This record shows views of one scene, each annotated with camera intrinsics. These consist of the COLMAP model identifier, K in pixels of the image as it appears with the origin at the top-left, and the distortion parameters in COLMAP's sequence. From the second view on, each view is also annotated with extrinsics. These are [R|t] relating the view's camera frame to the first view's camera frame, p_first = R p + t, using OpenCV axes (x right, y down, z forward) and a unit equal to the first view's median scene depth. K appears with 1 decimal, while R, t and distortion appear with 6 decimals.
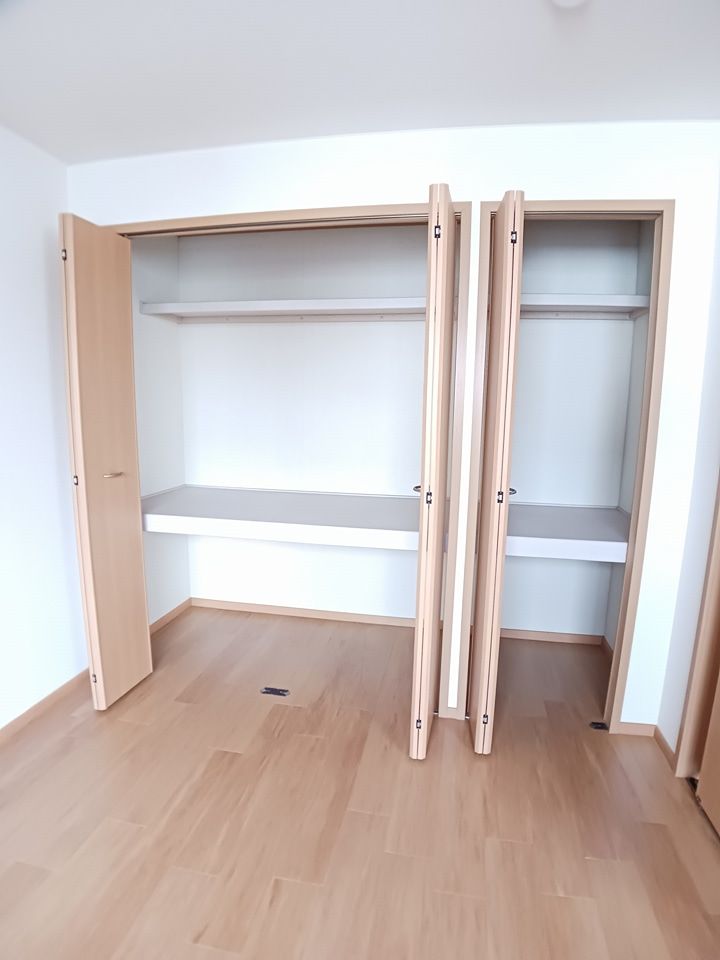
lens RADIAL K [[530.2, 0, 360.0], [0, 530.2, 480.0], [0, 0, 1]] dist [-0.044853, 0.000689]
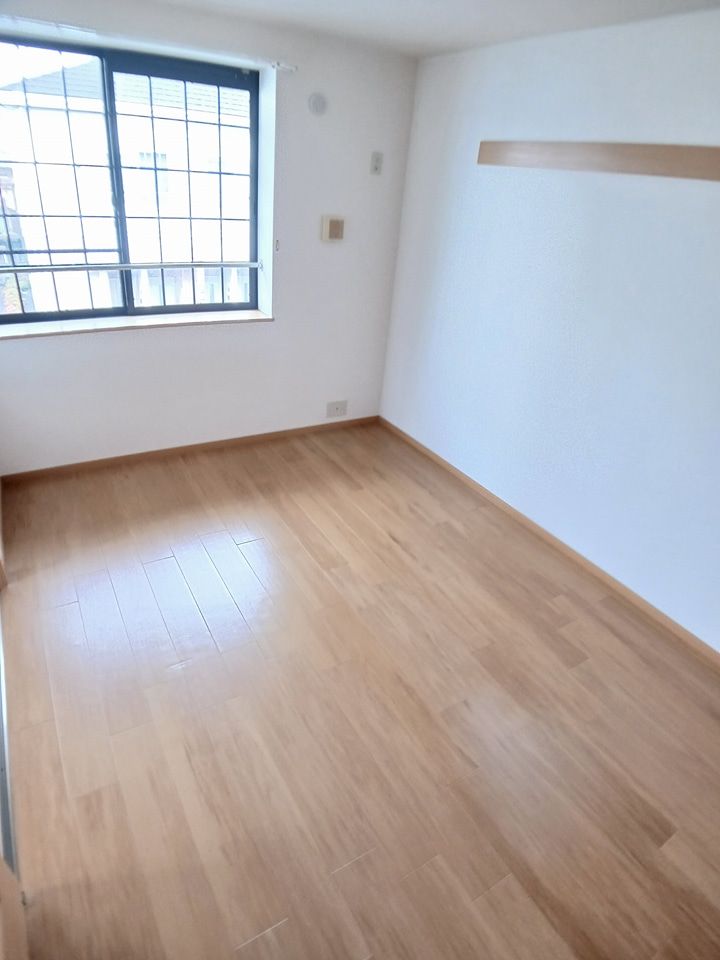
lens RADIAL K [[530.2, 0, 360.0], [0, 530.2, 480.0], [0, 0, 1]] dist [-0.044853, 0.000689]
pose [[-0.726495, 0.258431, -0.636724, 0.543685], [-0.216307, 0.793480, 0.568859, -0.314757], [0.652239, 0.551001, -0.520559, 0.956309]]
